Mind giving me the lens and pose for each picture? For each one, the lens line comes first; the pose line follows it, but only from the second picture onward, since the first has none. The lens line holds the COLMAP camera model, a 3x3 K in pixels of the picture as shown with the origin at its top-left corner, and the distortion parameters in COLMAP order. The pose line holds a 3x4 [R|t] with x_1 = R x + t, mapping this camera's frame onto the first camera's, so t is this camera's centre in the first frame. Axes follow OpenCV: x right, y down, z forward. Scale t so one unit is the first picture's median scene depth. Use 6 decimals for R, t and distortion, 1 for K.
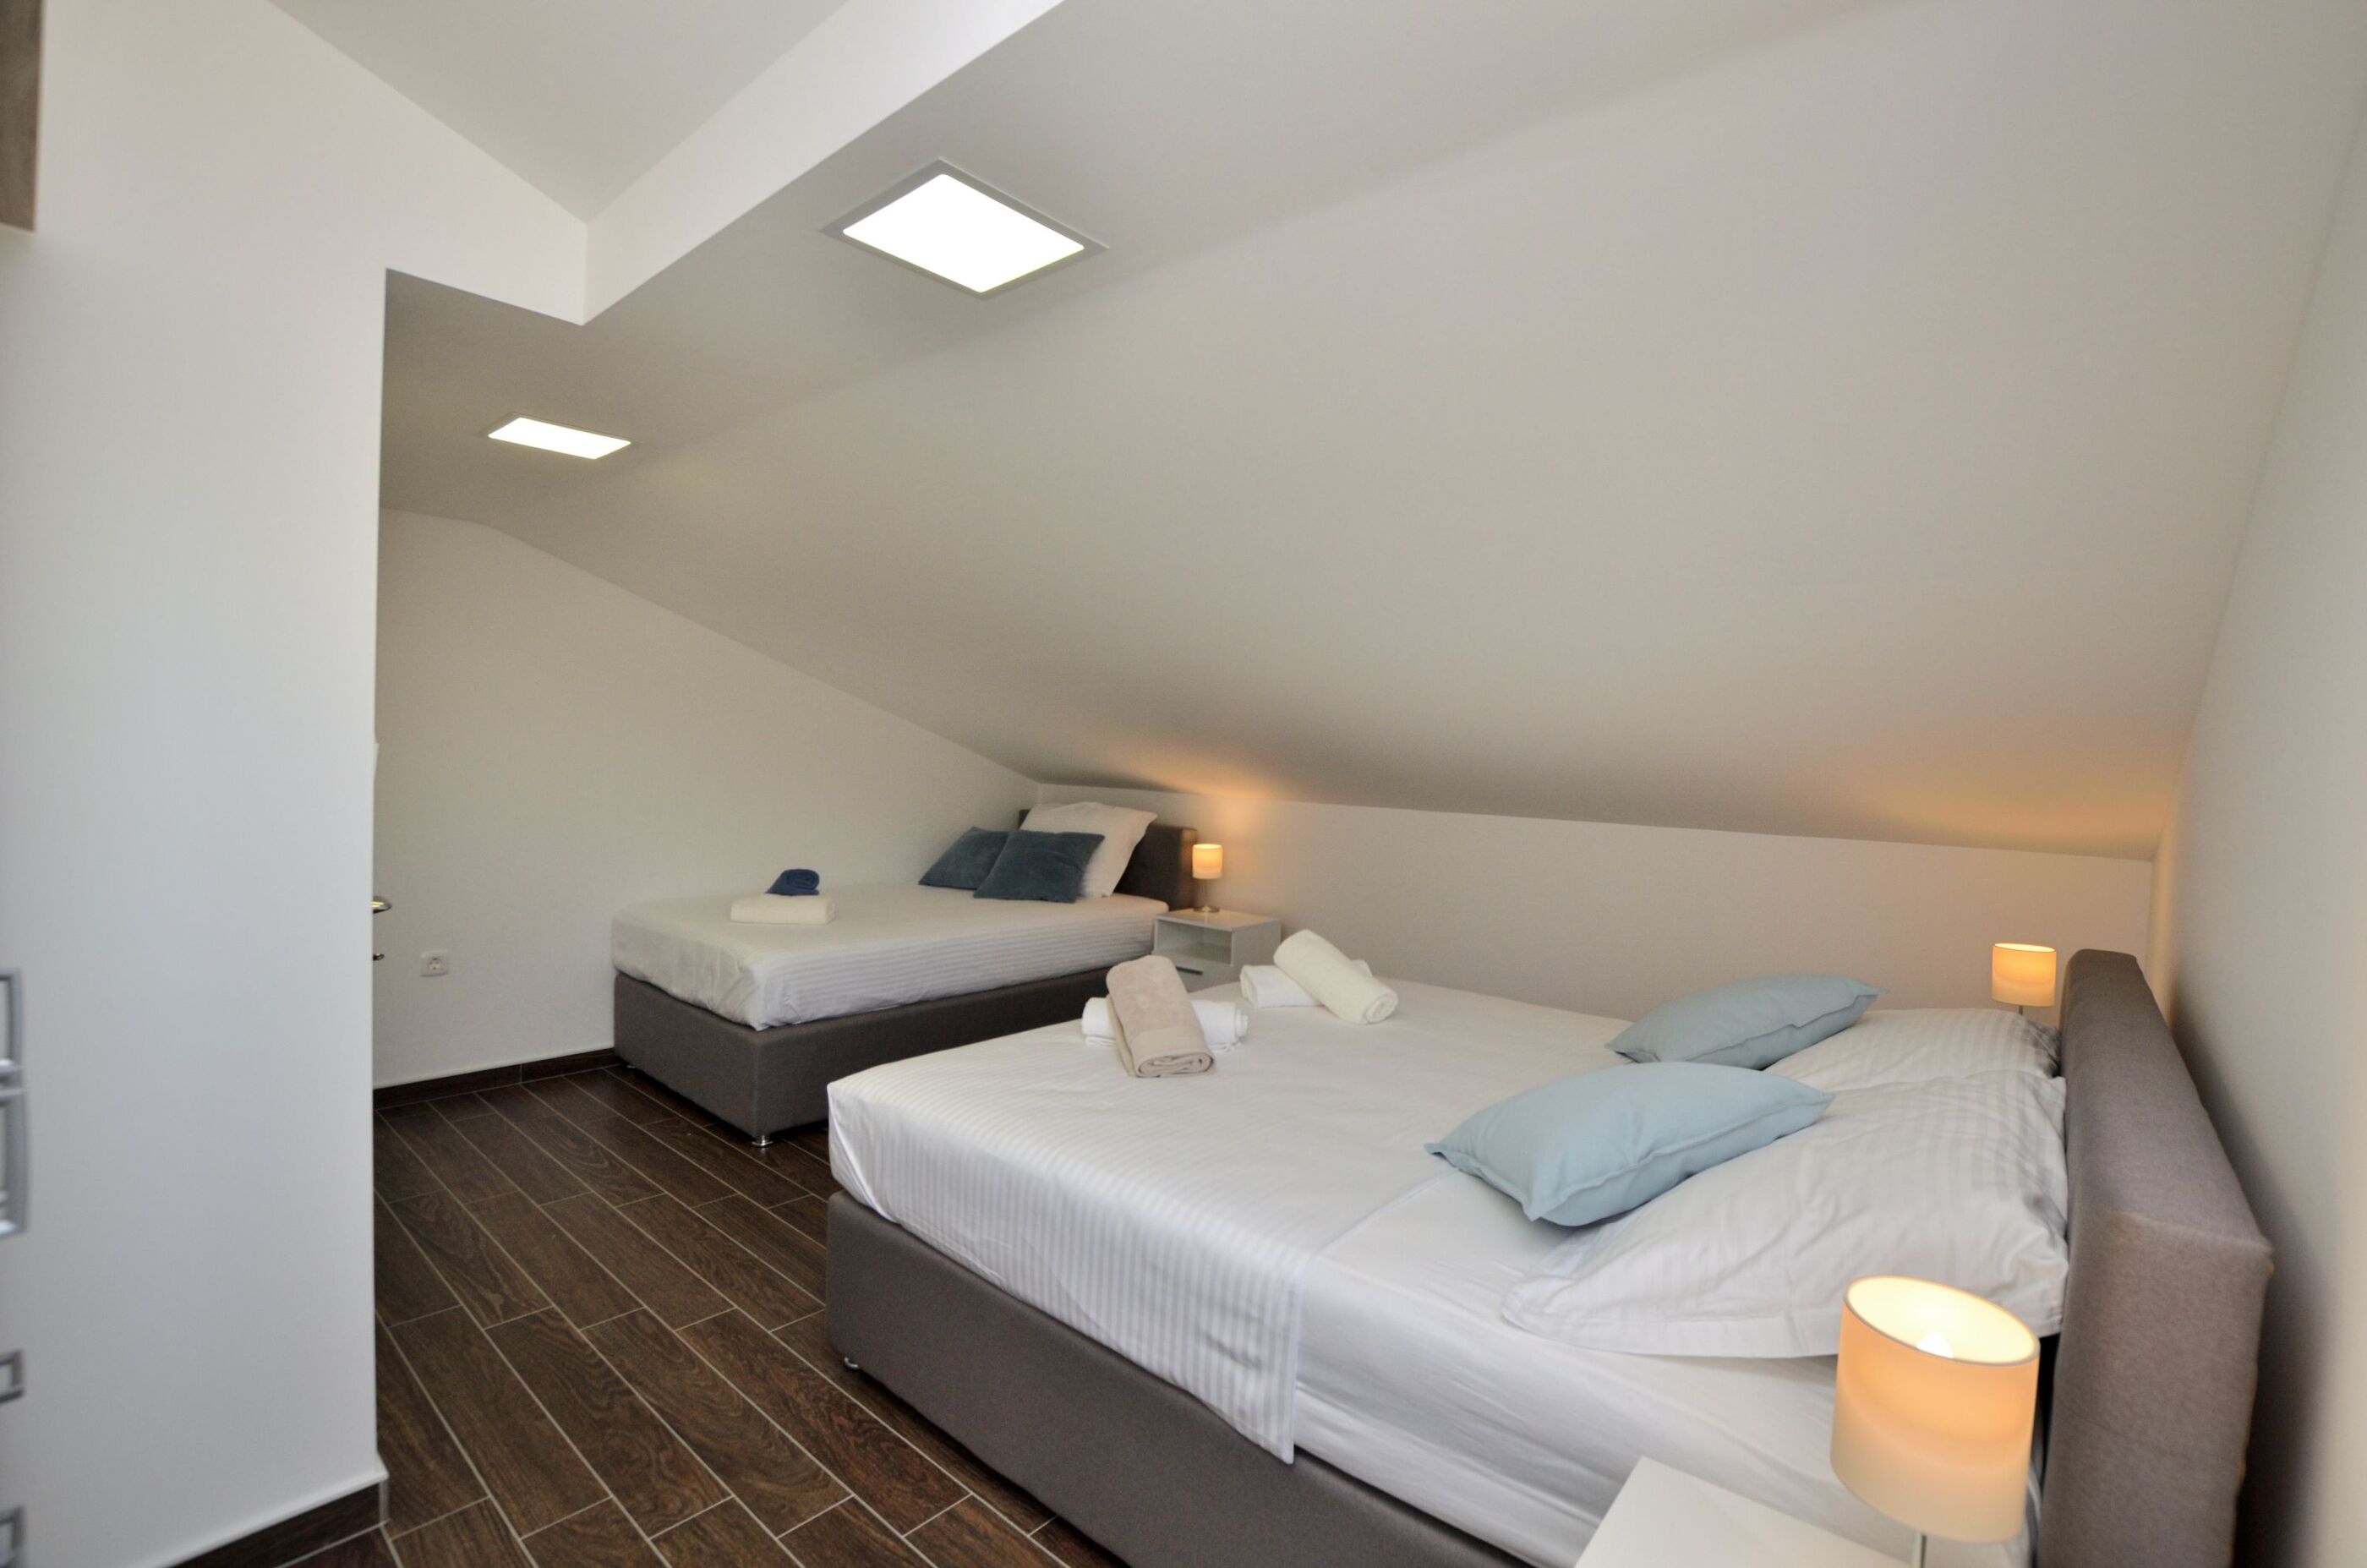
lens RADIAL K [[1044.6, 0, 1200.0], [0, 1044.6, 799.2], [0, 0, 1]] dist [-0.033859, 0.005783]
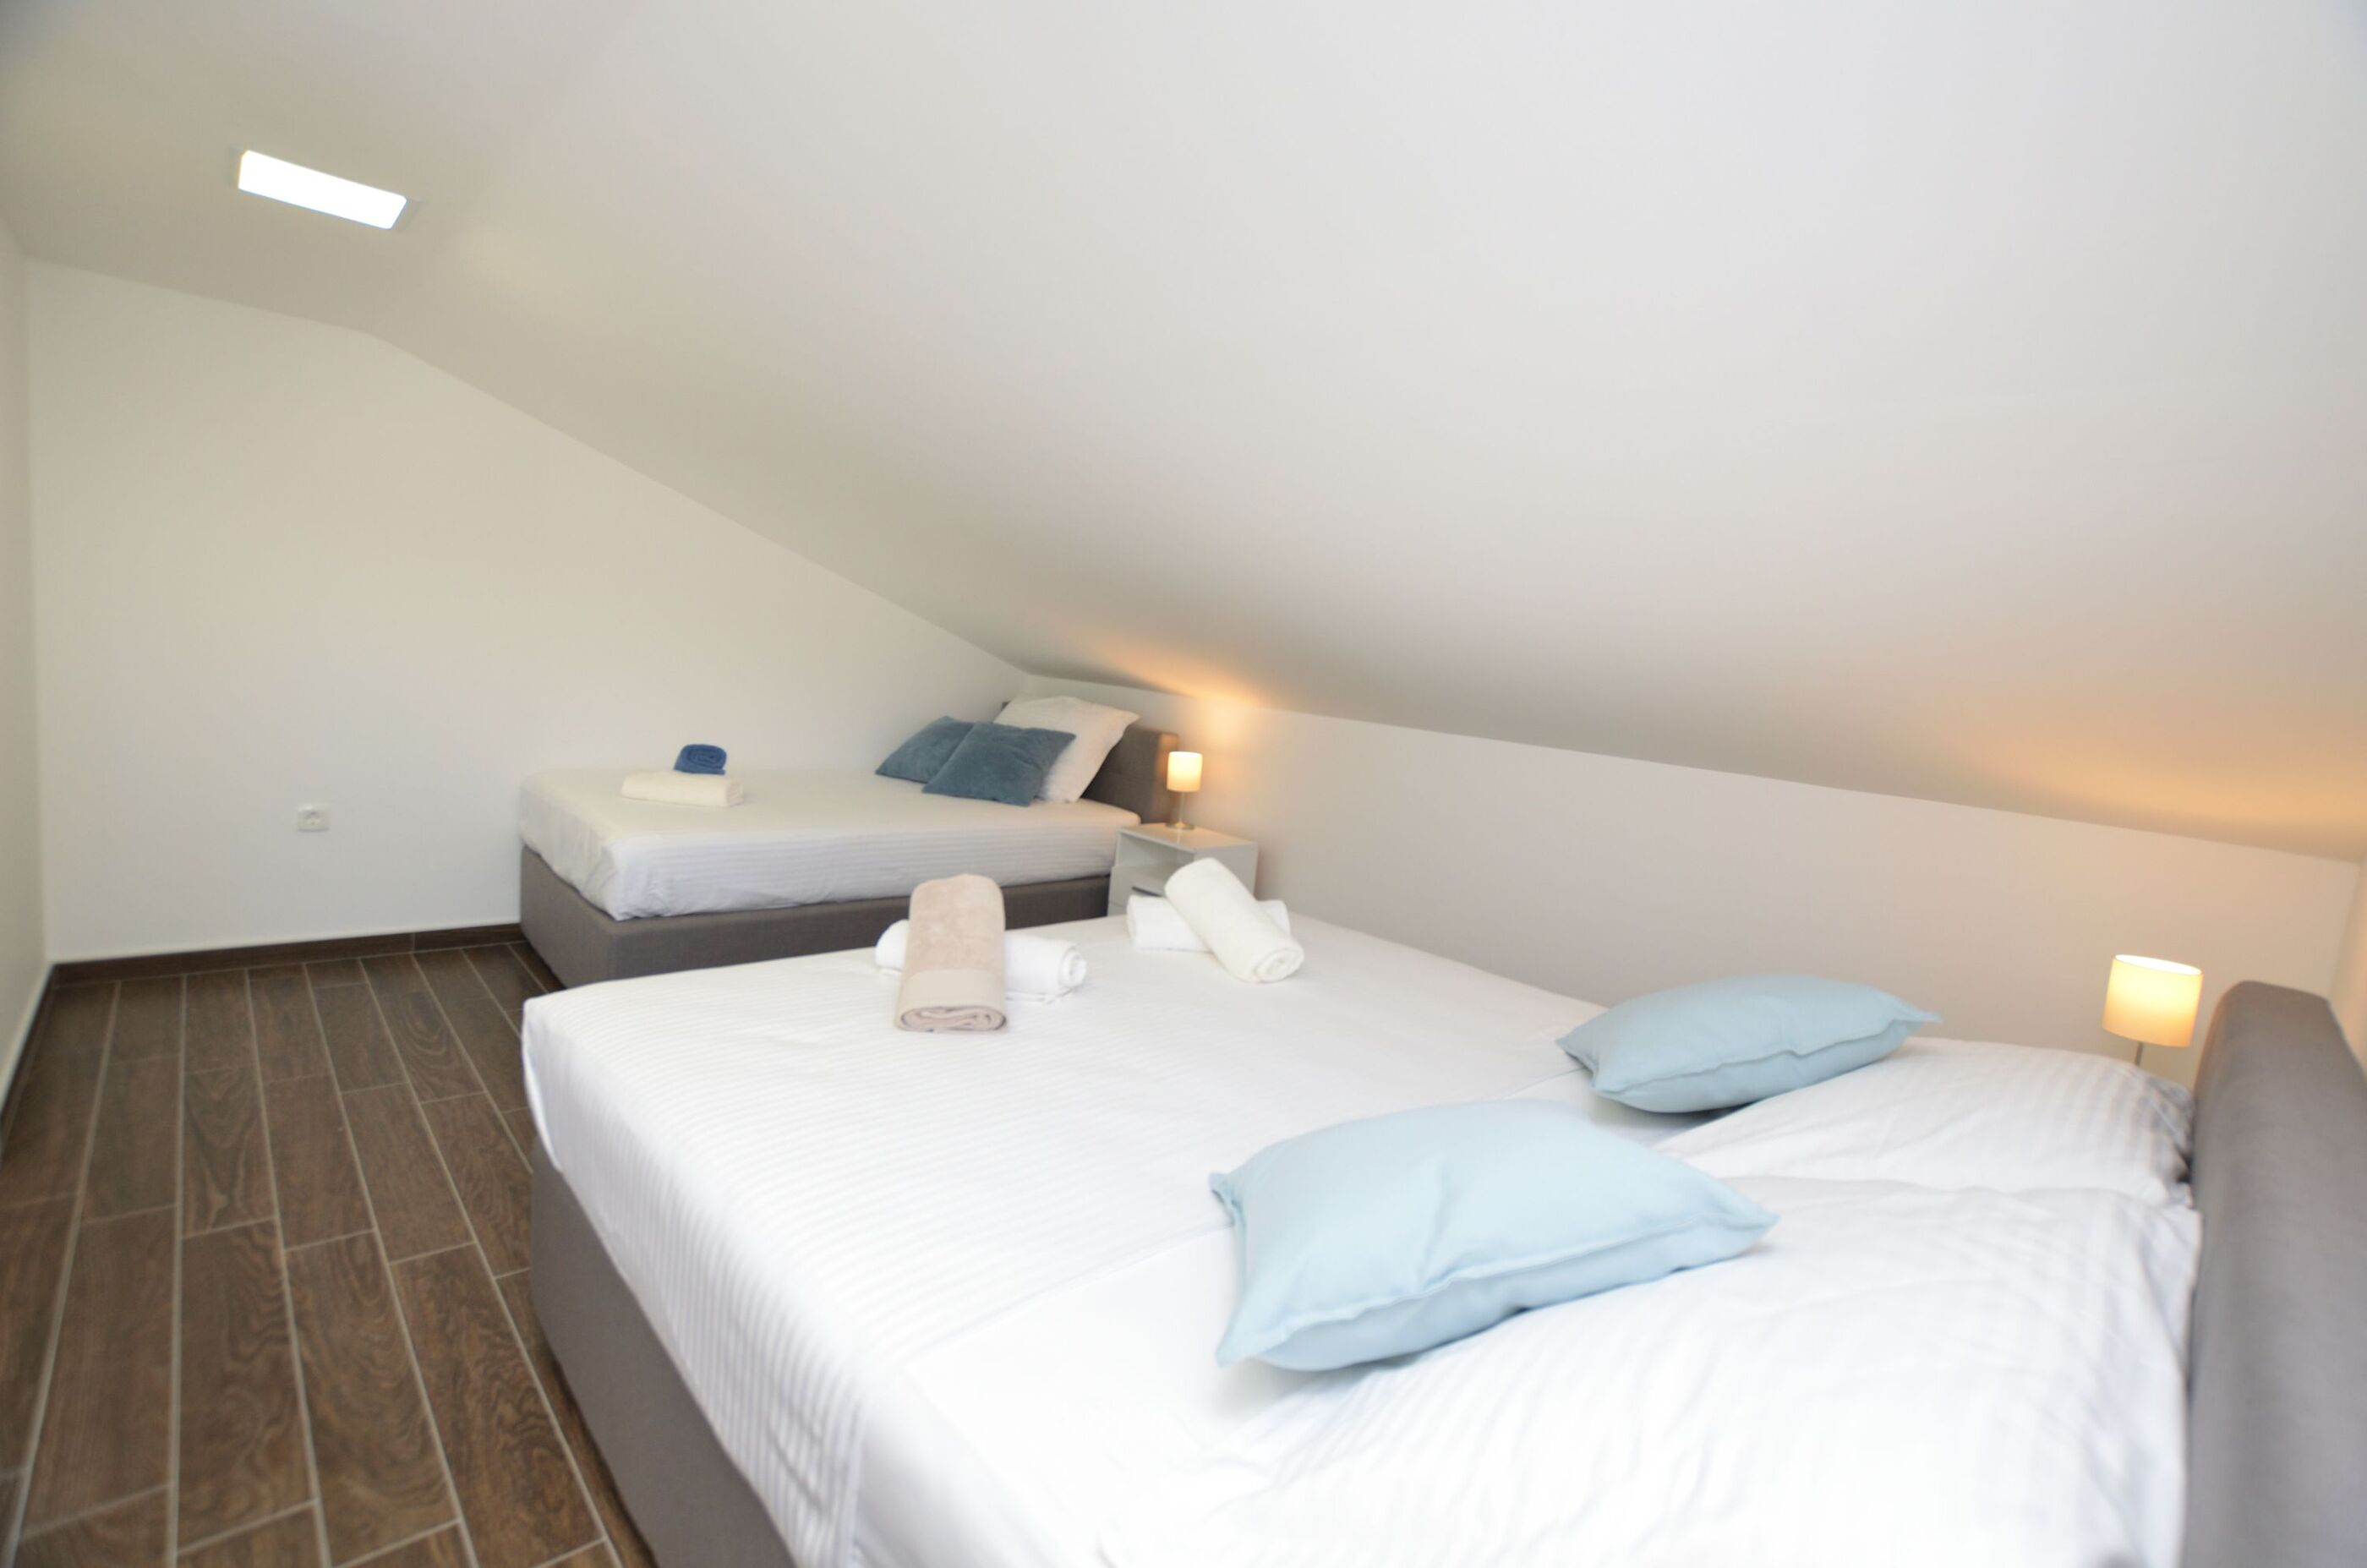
lens RADIAL K [[1044.6, 0, 1198.8], [0, 1044.6, 799.7], [0, 0, 1]] dist [-0.033859, 0.005783]
pose [[0.993347, 0.077760, -0.084948, 0.208142], [-0.070598, 0.993937, 0.084289, 0.016497], [0.090987, -0.077731, 0.992814, 0.264579]]
